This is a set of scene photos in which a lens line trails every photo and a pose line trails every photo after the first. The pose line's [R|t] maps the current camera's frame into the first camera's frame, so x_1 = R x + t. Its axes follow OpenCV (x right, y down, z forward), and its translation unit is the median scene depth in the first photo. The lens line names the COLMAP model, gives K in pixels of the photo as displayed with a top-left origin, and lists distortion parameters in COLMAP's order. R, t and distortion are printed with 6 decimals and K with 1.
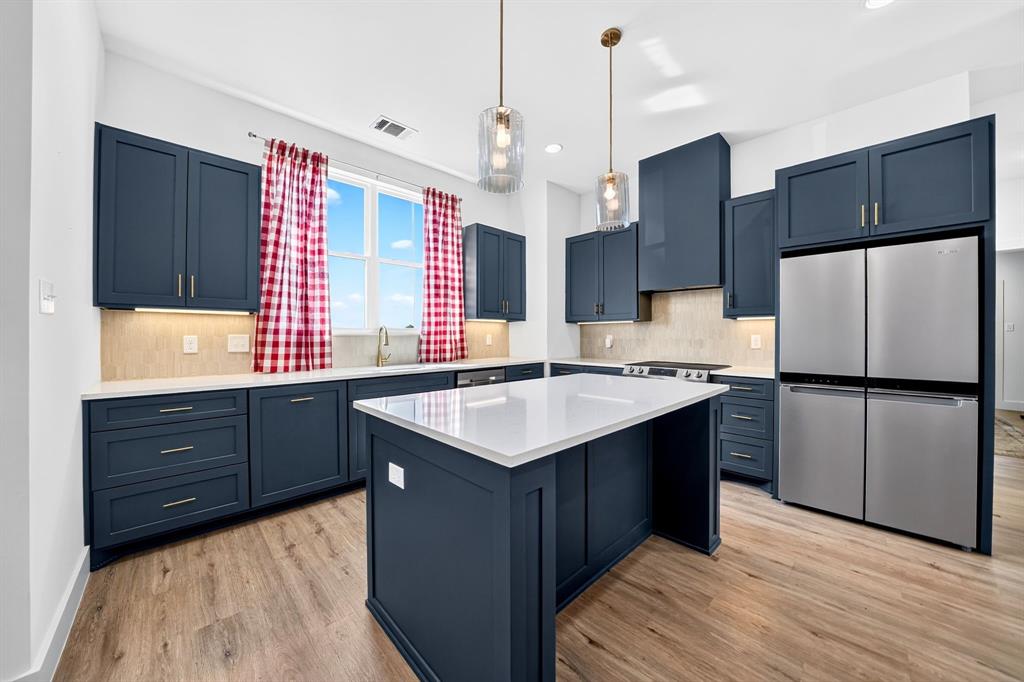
lens RADIAL K [[360.0, 0, 513.1], [0, 360.0, 335.3], [0, 0, 1]] dist [-0.002828, -0.000101]
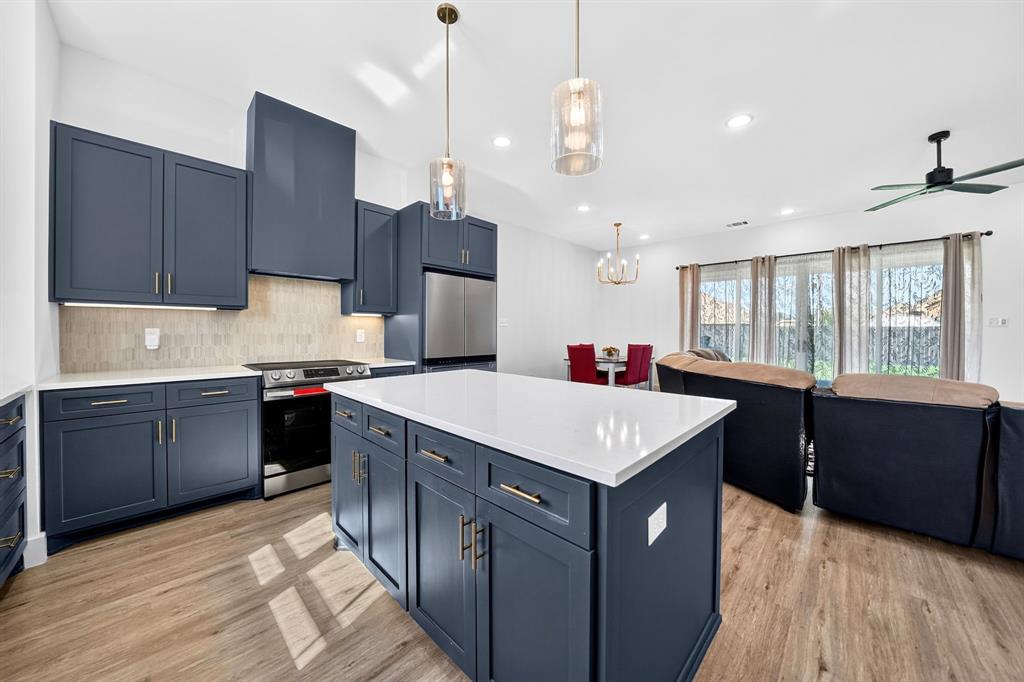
lens RADIAL K [[360.0, 0, 514.0], [0, 360.0, 336.1], [0, 0, 1]] dist [-0.002828, -0.000101]
pose [[-0.033234, -0.008452, 0.999412, -0.403742], [-0.004793, 0.999954, 0.008297, 0.005579], [-0.999436, -0.004515, -0.033273, 0.512986]]
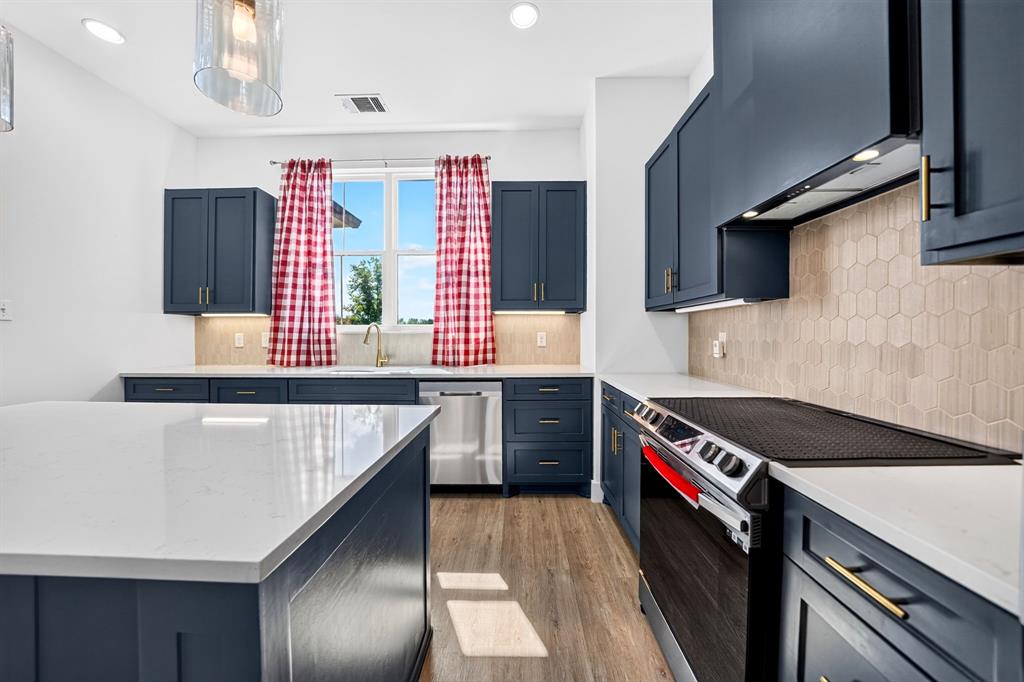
lens RADIAL K [[360.0, 0, 512.0], [0, 360.0, 334.5], [0, 0, 1]] dist [-0.002828, -0.000101]
pose [[0.702392, 0.003641, -0.711781, 0.497944], [0.000945, 0.999981, 0.006049, -0.001915], [0.711790, -0.004922, 0.702375, 0.548863]]
